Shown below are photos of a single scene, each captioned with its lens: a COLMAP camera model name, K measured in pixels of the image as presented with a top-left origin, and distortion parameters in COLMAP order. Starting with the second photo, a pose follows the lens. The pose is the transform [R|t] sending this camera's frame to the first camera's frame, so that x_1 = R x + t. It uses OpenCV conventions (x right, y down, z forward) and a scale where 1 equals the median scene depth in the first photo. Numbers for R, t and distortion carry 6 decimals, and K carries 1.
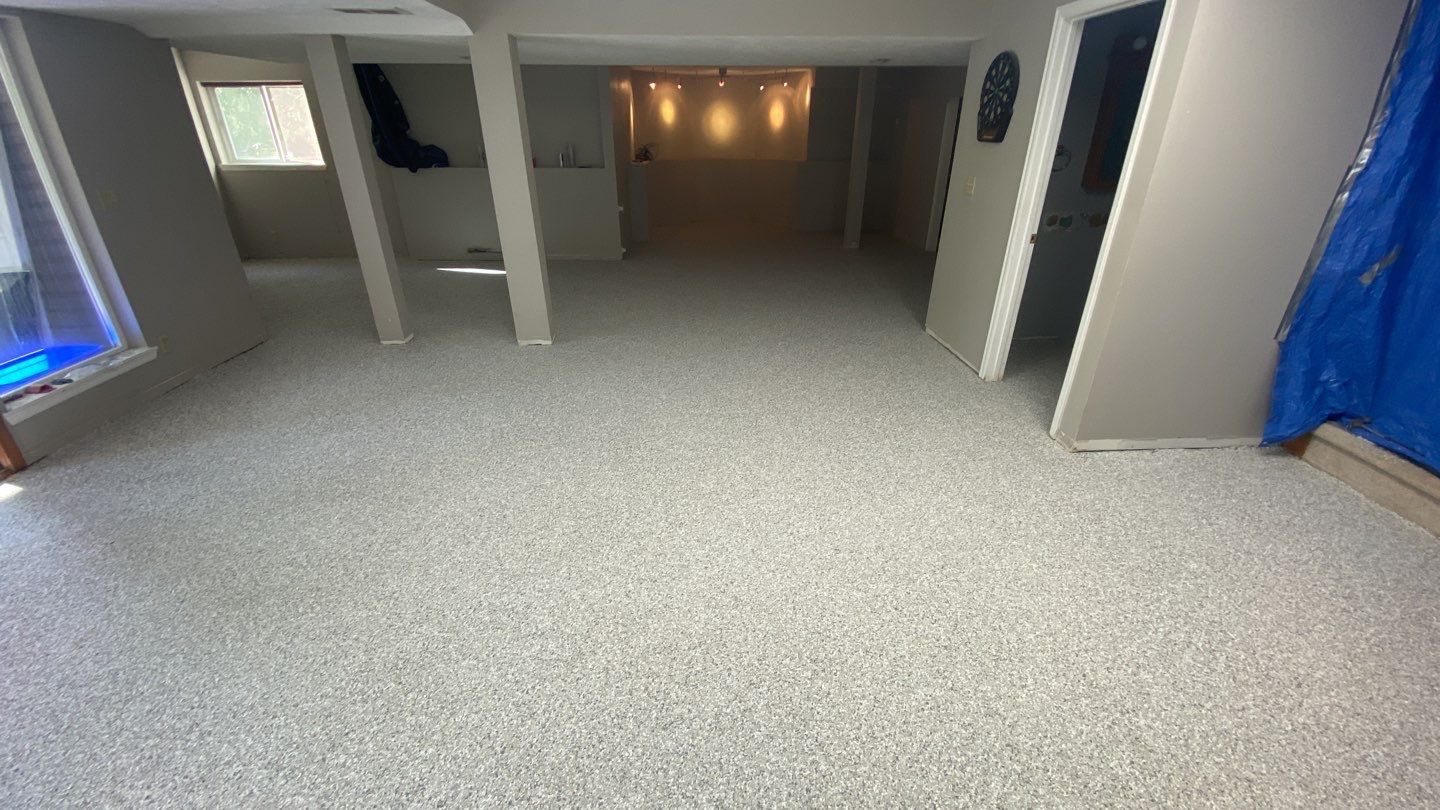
lens RADIAL K [[580.9, 0, 718.9], [0, 580.9, 411.2], [0, 0, 1]] dist [0.002952, -0.011527]
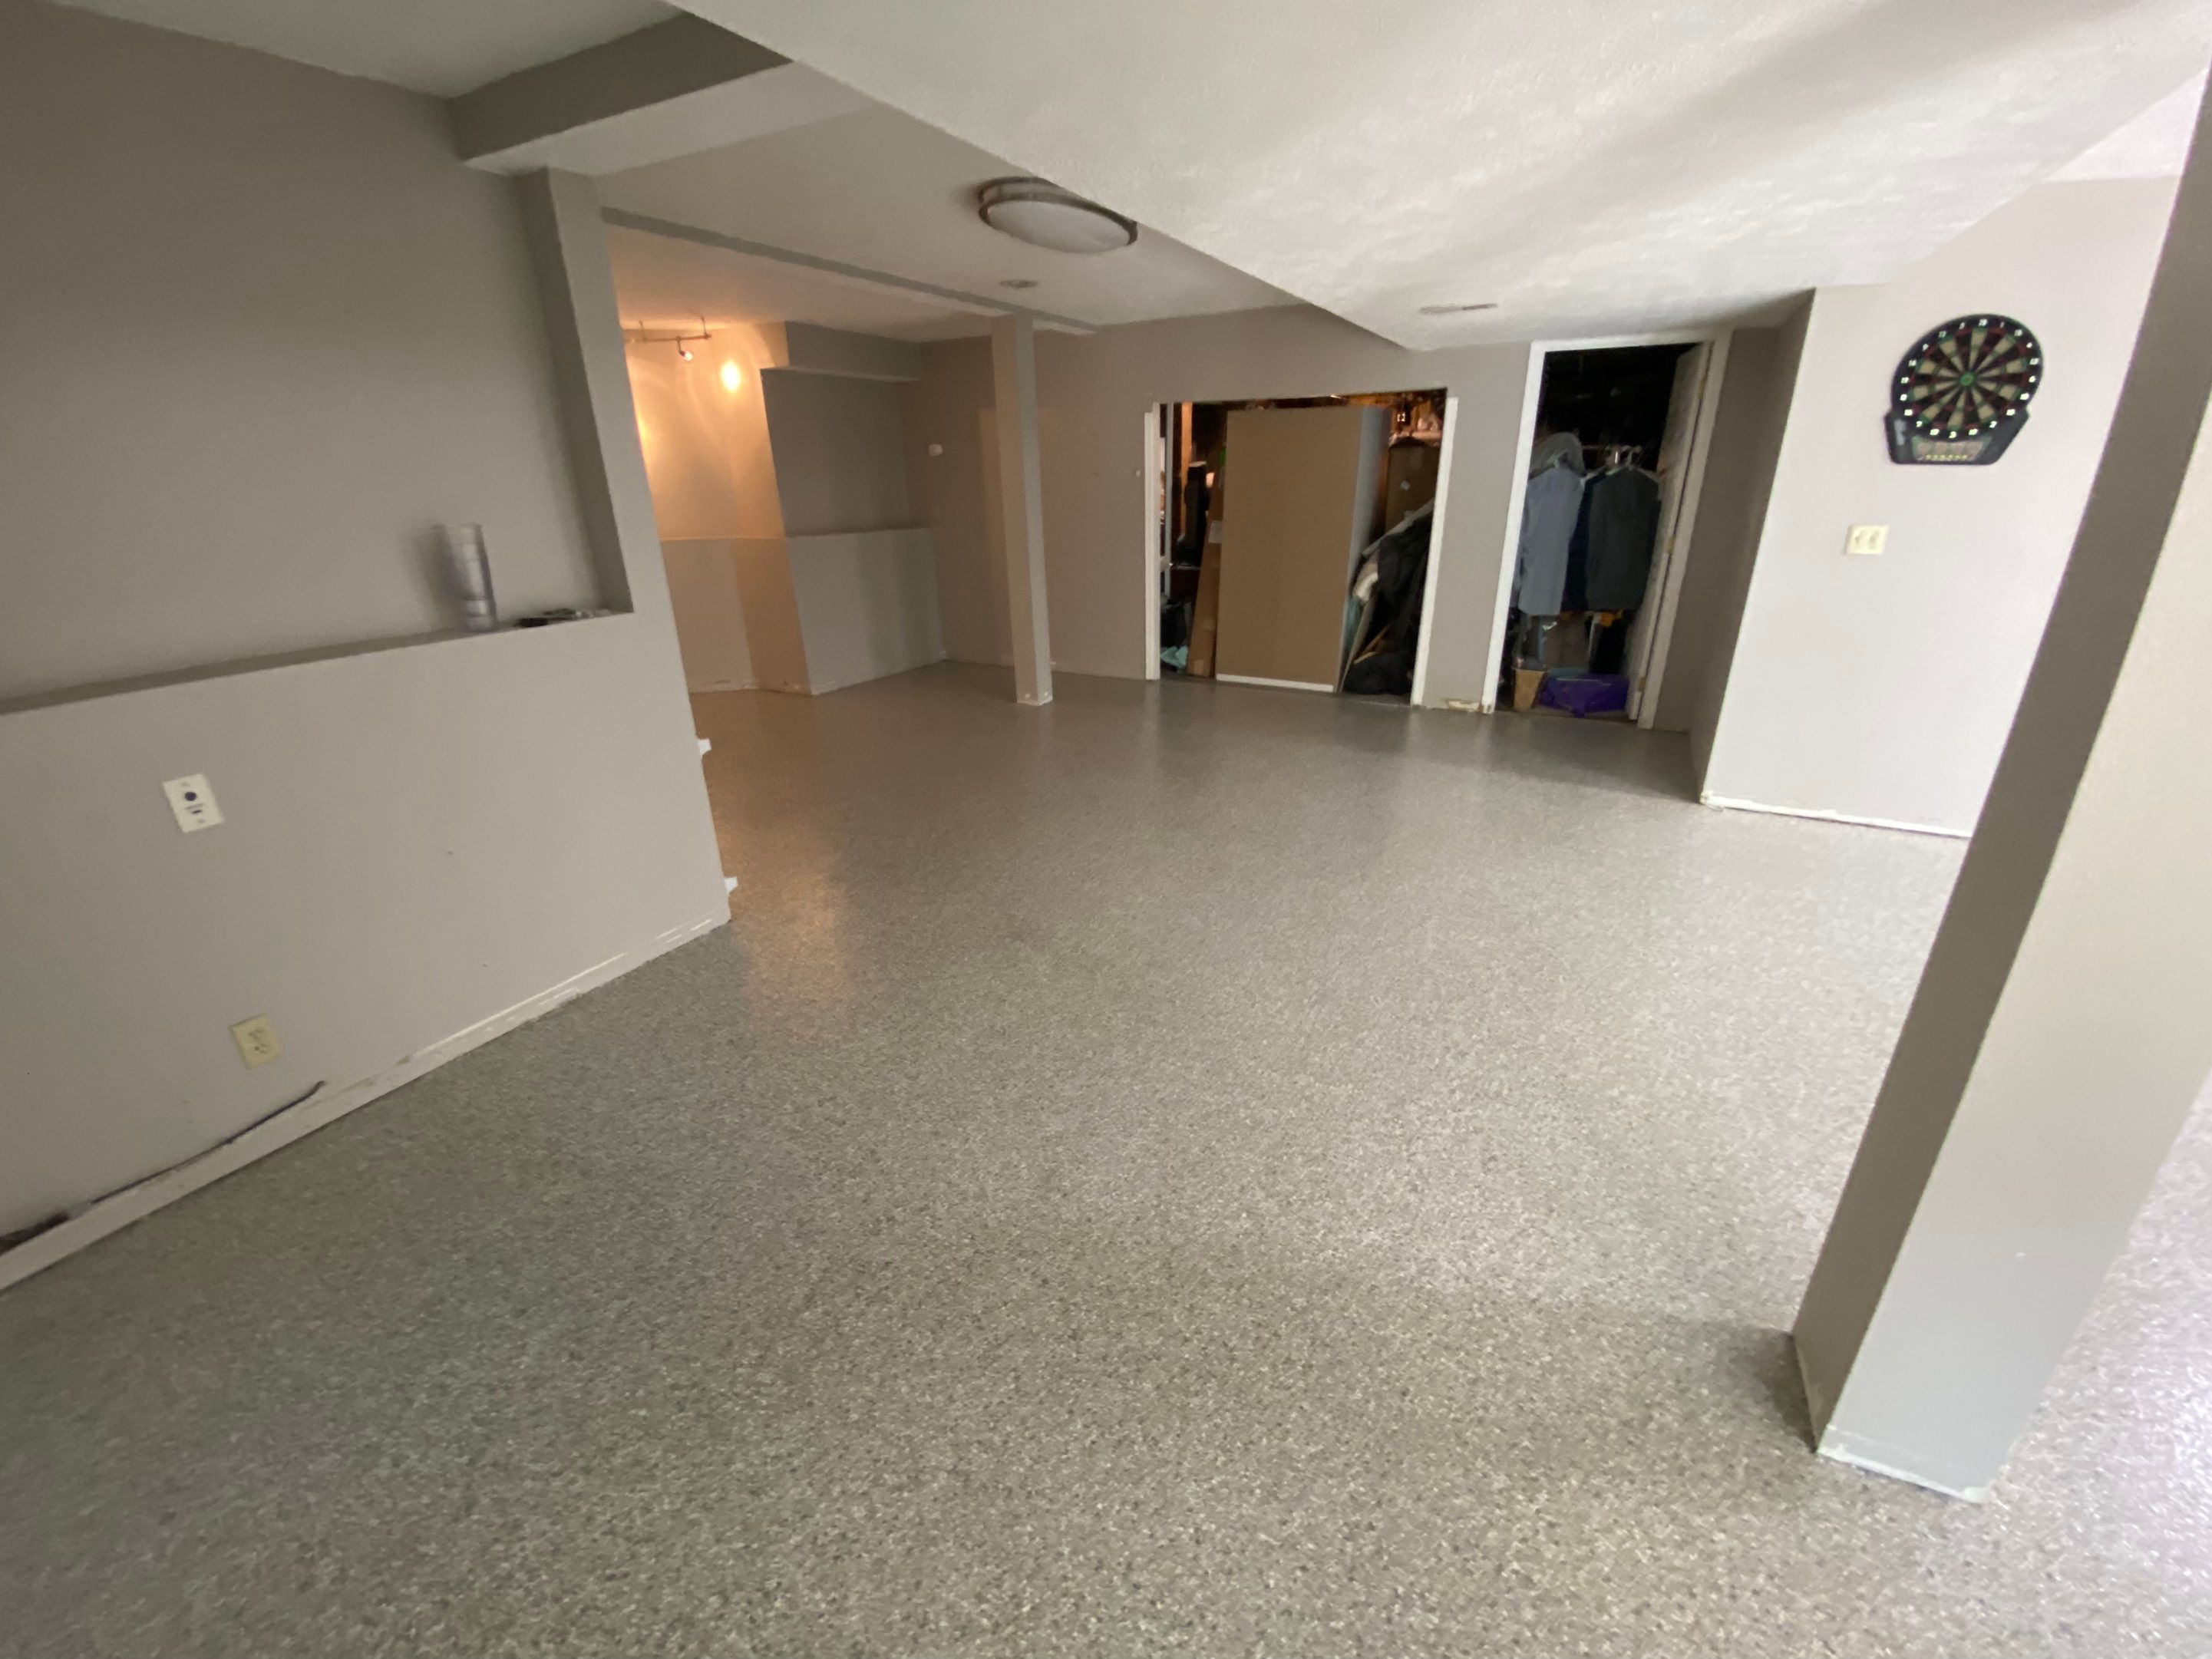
lens RADIAL K [[901.4, 0, 1117.1], [0, 901.4, 836.9], [0, 0, 1]] dist [-0.001734, -0.010752]
pose [[0.516756, -0.330006, 0.789974, -0.890988], [0.387080, 0.913086, 0.128229, -0.629971], [-0.763631, 0.239520, 0.599581, 1.341062]]
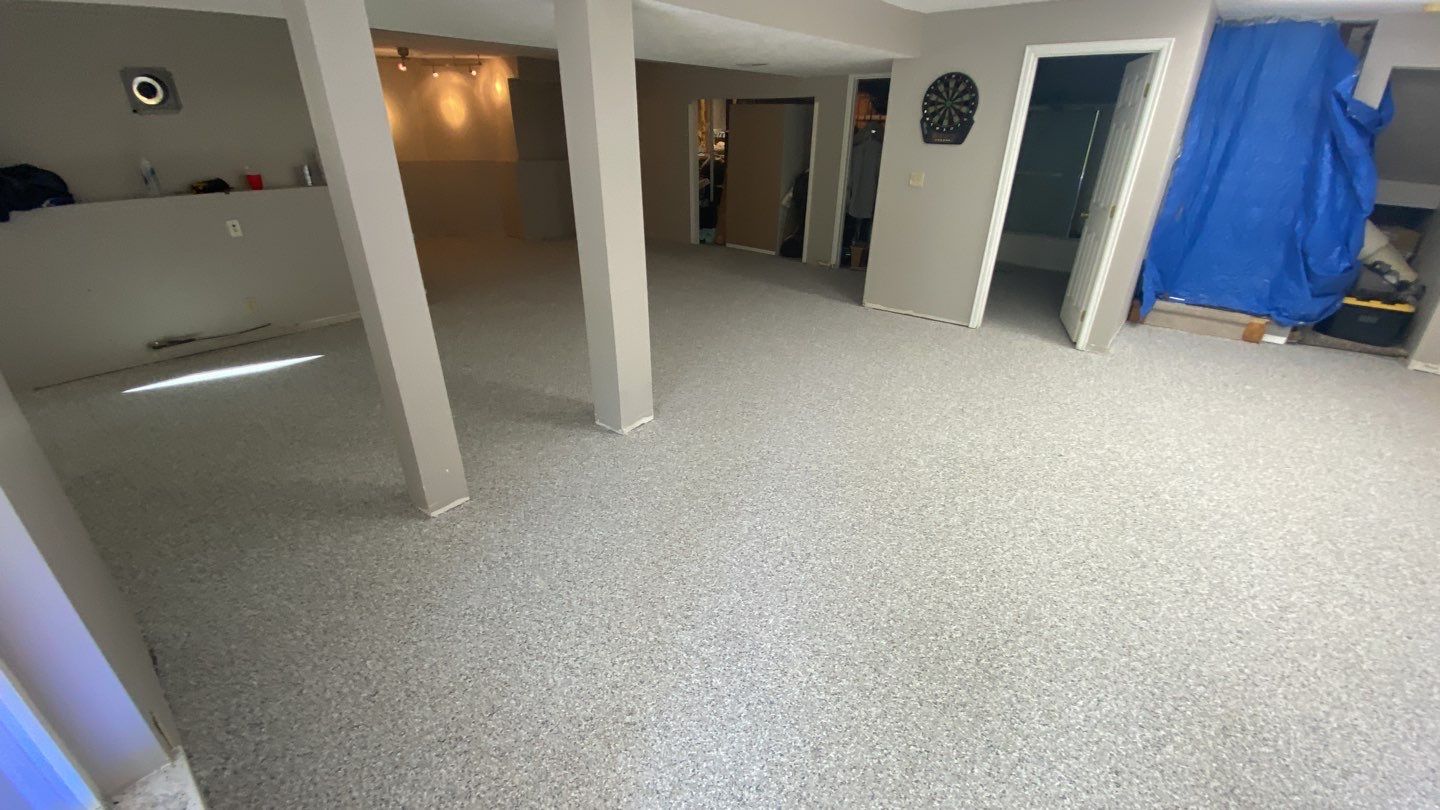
lens RADIAL K [[580.9, 0, 715.0], [0, 580.9, 409.7], [0, 0, 1]] dist [0.002952, -0.011527]
pose [[0.679978, -0.317158, 0.661090, -0.990744], [0.310856, 0.941269, 0.131836, -0.273798], [-0.664077, 0.115858, 0.738633, 0.528753]]
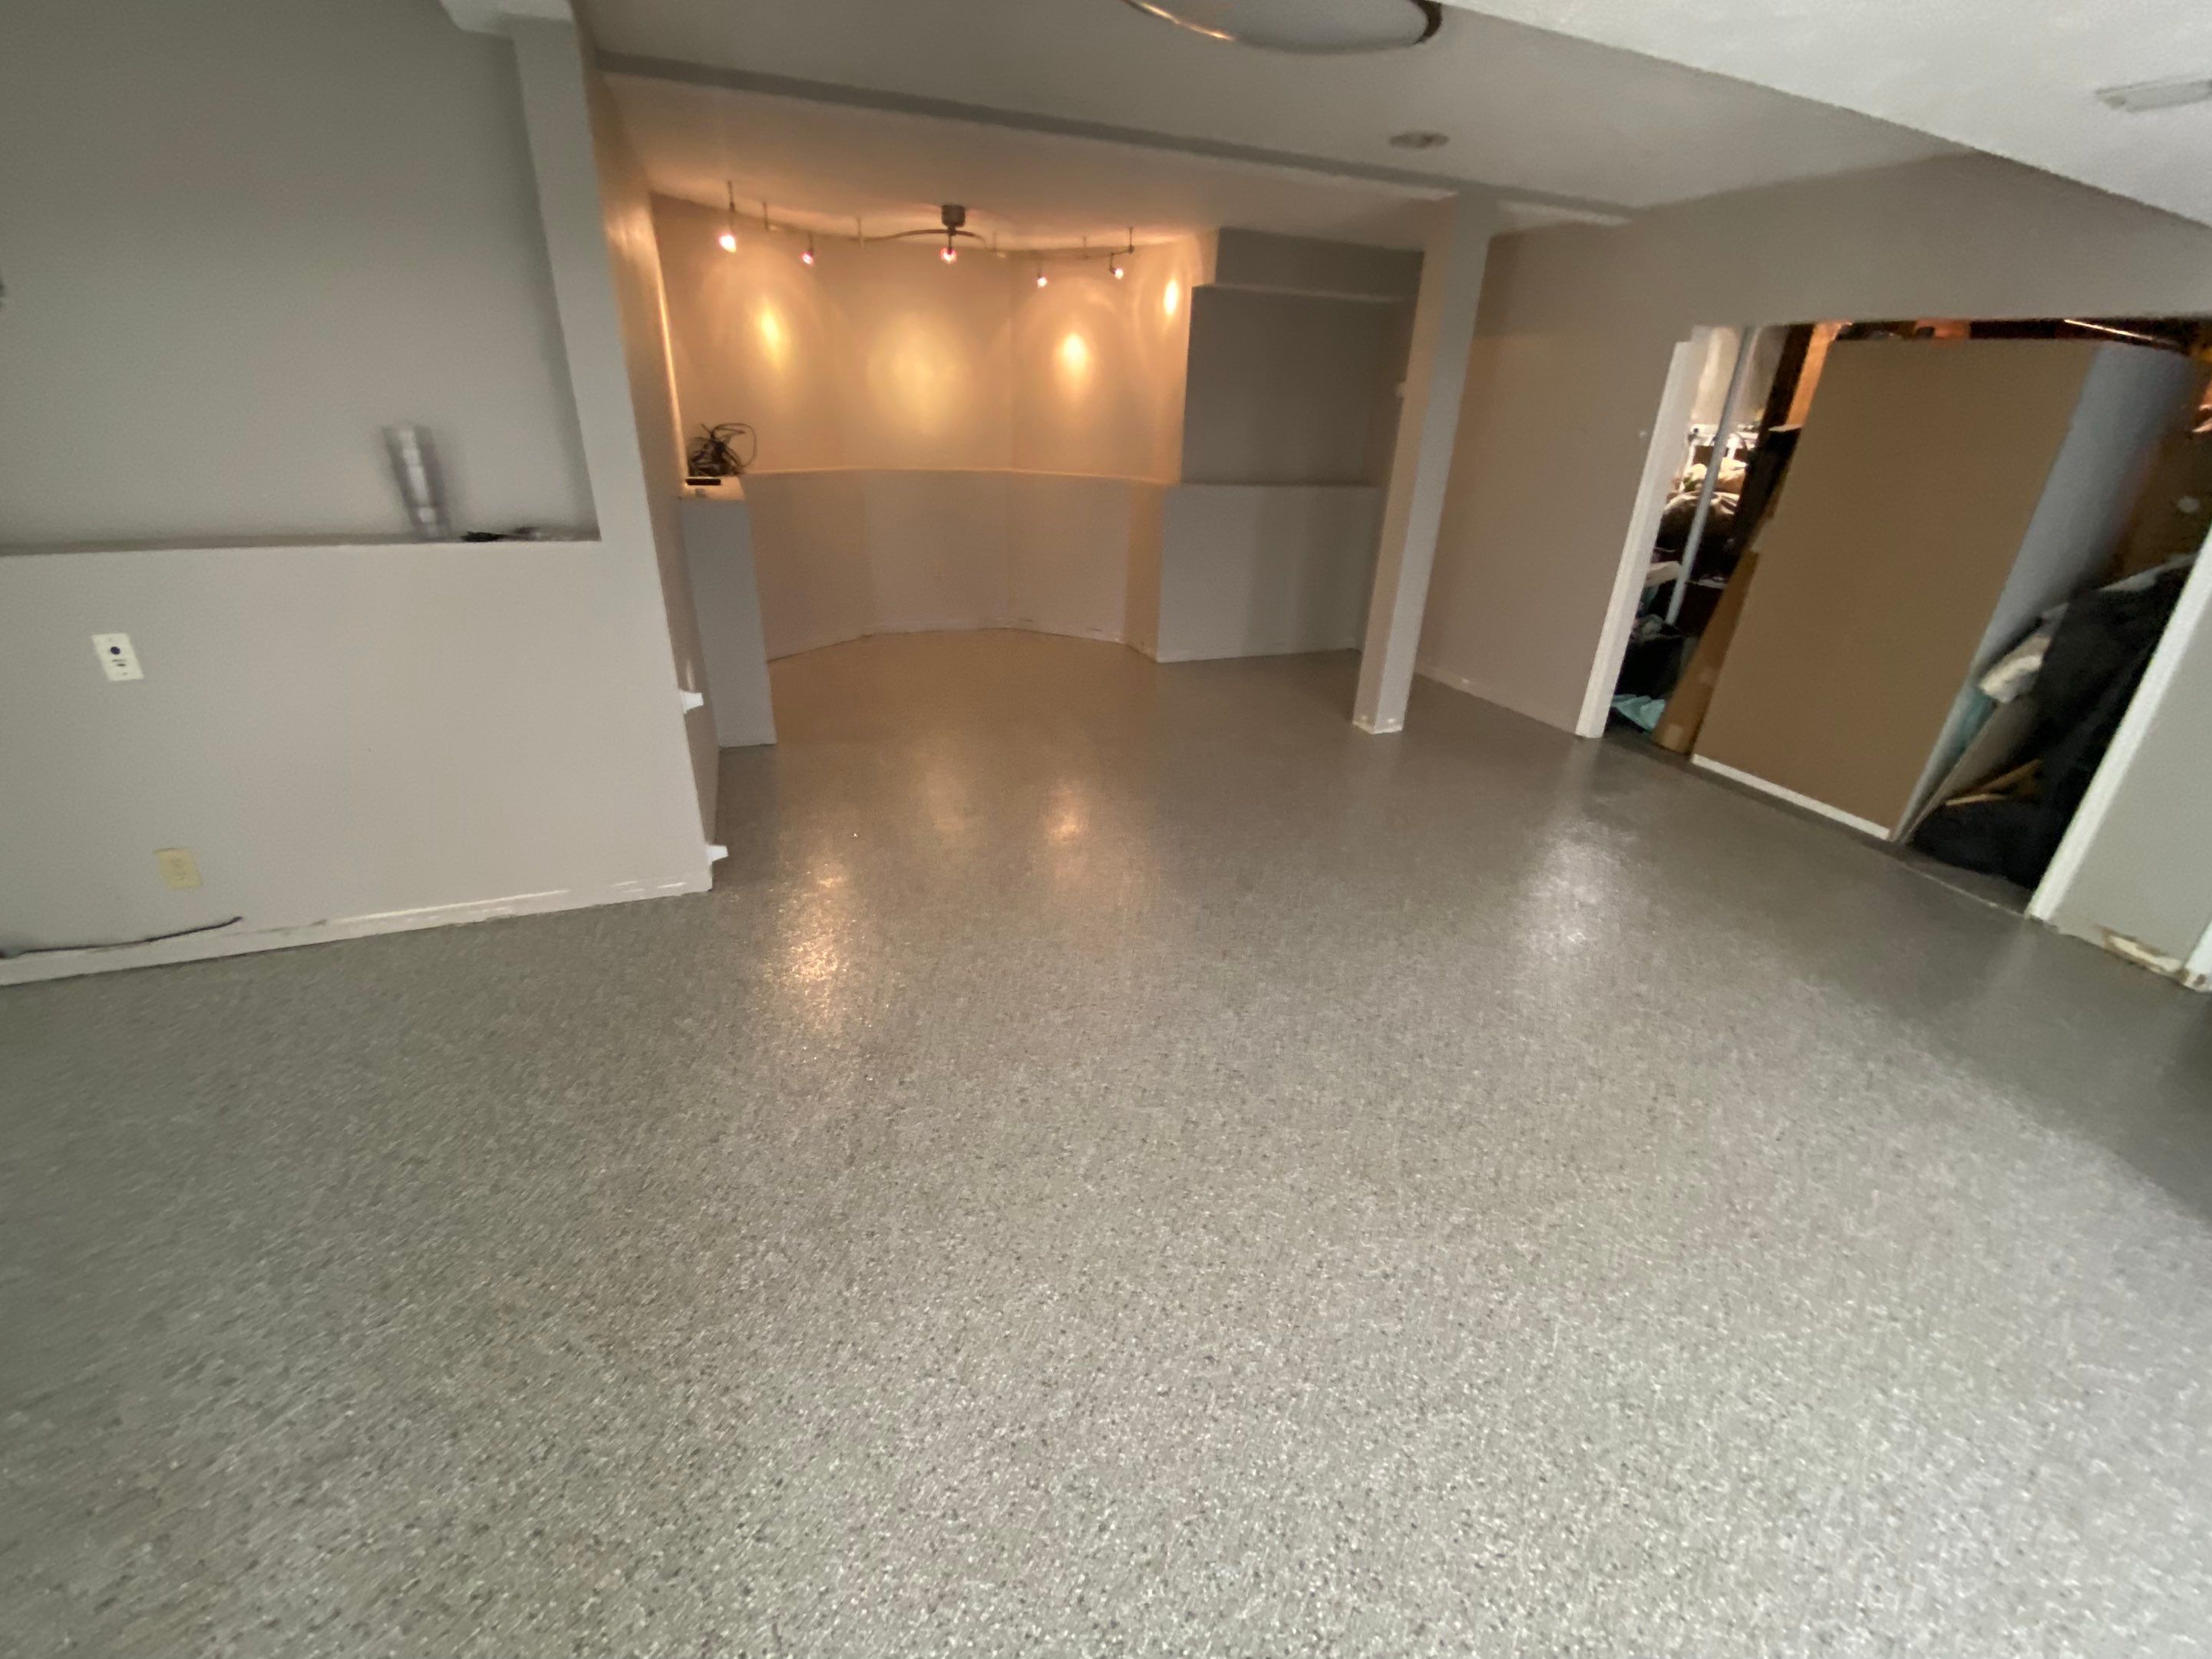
lens RADIAL K [[901.4, 0, 1100.4], [0, 901.4, 830.7], [0, 0, 1]] dist [-0.001734, -0.010752]
pose [[0.948346, -0.104282, 0.299608, -0.274542], [0.107173, 0.994217, 0.006814, -0.608064], [-0.298586, 0.025648, 0.954038, 1.303690]]
